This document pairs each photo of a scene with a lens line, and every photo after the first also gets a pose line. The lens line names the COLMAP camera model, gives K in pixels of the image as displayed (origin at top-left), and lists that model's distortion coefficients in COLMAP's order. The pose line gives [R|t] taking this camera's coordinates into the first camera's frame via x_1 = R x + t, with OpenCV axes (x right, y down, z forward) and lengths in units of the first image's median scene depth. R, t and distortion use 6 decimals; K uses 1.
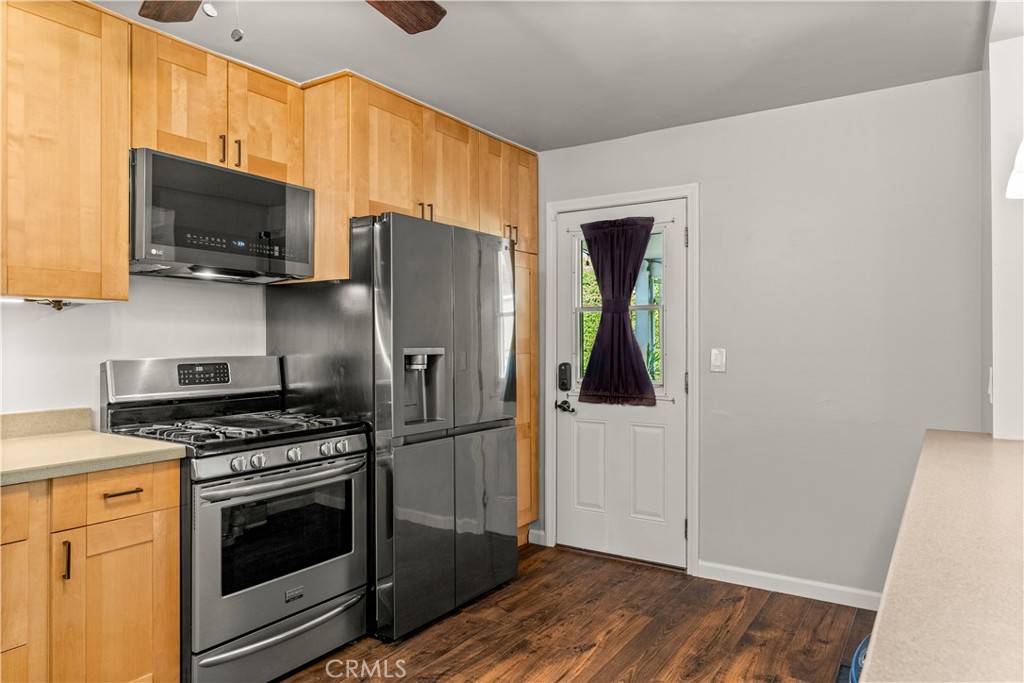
lens RADIAL K [[664.5, 0, 512.0], [0, 664.5, 341.5], [0, 0, 1]] dist [-0.002395, -0.002455]
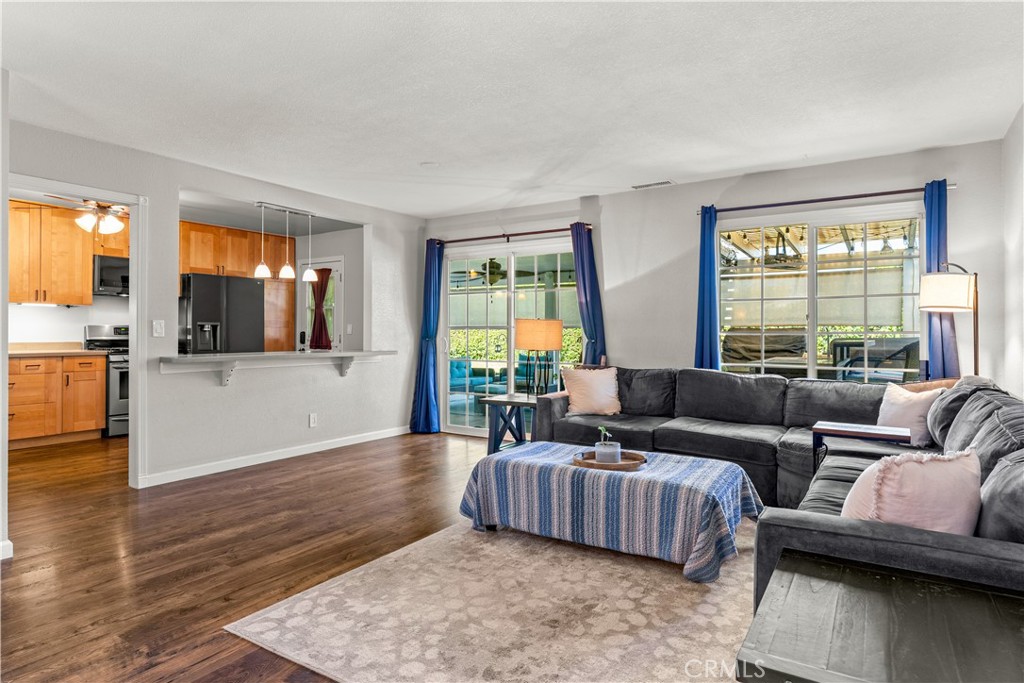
lens RADIAL K [[585.5, 0, 515.2], [0, 585.5, 332.2], [0, 0, 1]] dist [-0.001205, -0.001020]
pose [[0.999984, 0.004035, 0.003890, 1.137171], [-0.004031, 0.999991, -0.000943, 0.048542], [-0.003894, 0.000927, 0.999992, -1.419779]]
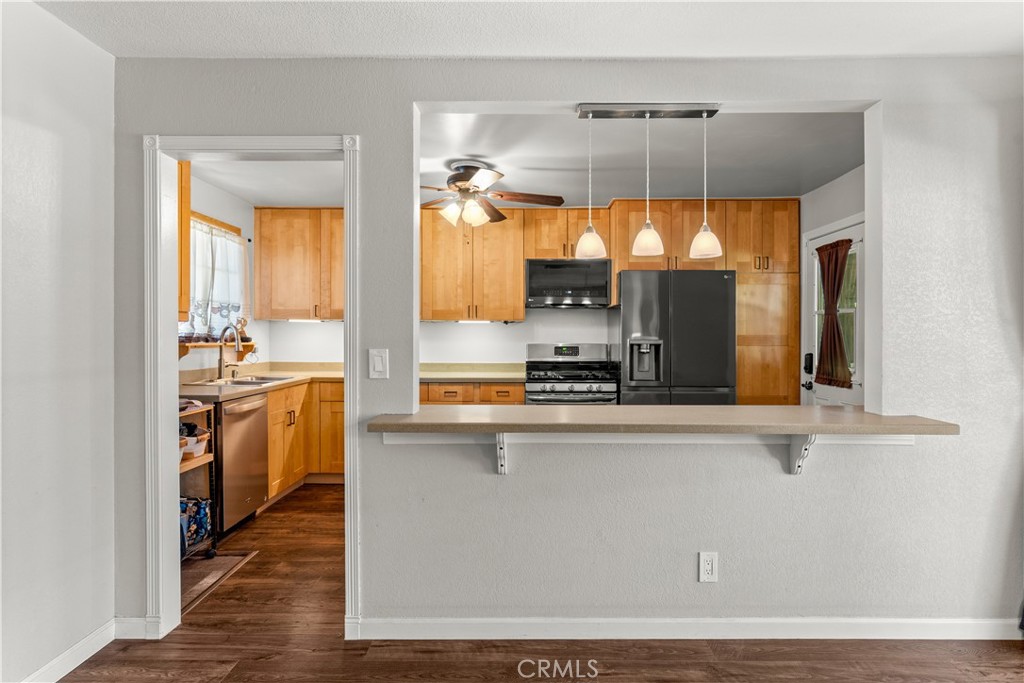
lens RADIAL K [[564.0, 0, 518.6], [0, 564.0, 339.3], [0, 0, 1]] dist [0.001675, 0.001033]
pose [[0.542979, 0.006699, -0.839720, 1.023300], [-0.002415, 0.999976, 0.006416, -0.001899], [0.839743, -0.001456, 0.542982, -0.149431]]
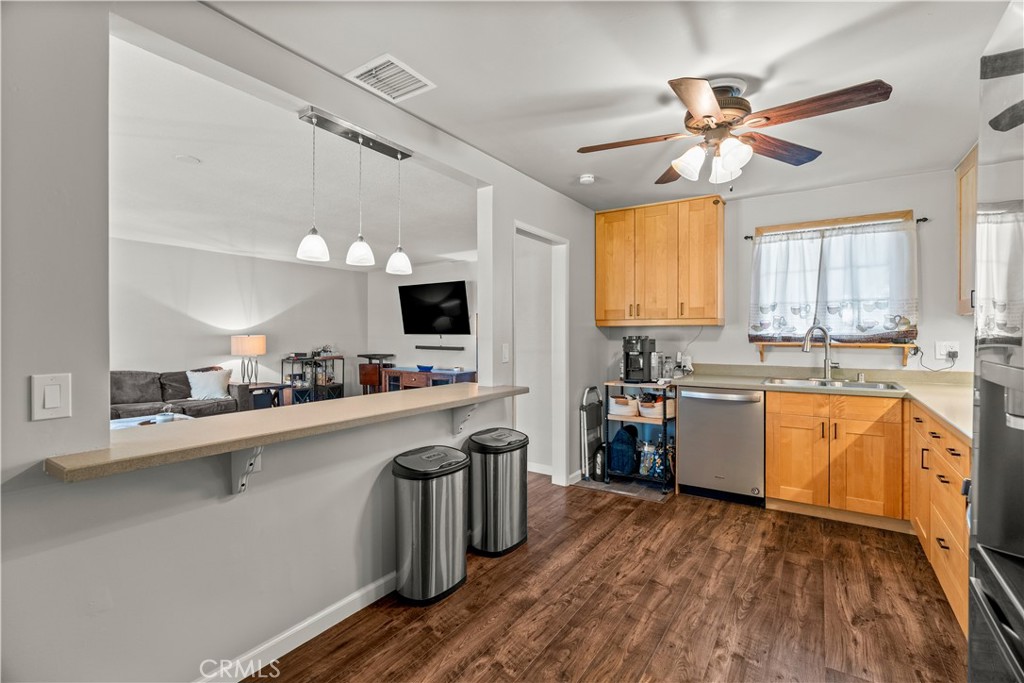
lens RADIAL K [[467.0, 0, 514.7], [0, 467.0, 335.4], [0, 0, 1]] dist [-0.007381, 0.001484]
pose [[-0.999934, 0.001813, 0.011368, 0.122164], [0.001865, 0.999988, 0.004533, -0.008730], [-0.011359, 0.004554, -0.999925, 1.299850]]
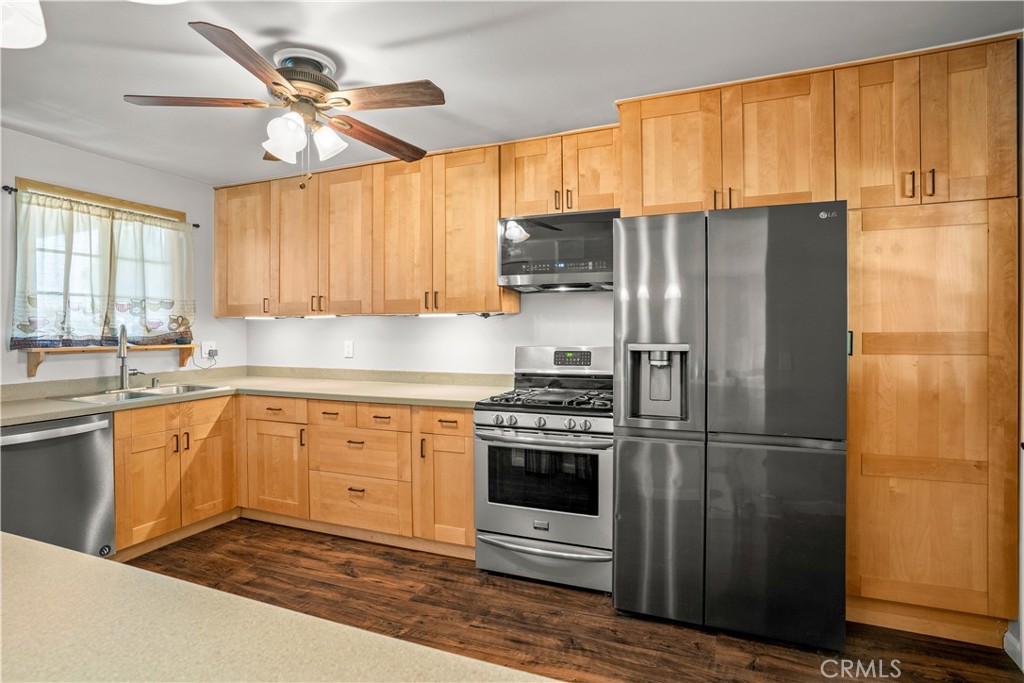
lens RADIAL K [[529.0, 0, 508.3], [0, 529.0, 333.9], [0, 0, 1]] dist [-0.055701, 0.028223]
pose [[0.192503, 0.006687, -0.981274, 0.619402], [0.005618, 0.999953, 0.007916, -0.013439], [0.981280, -0.007037, 0.192456, 0.649393]]
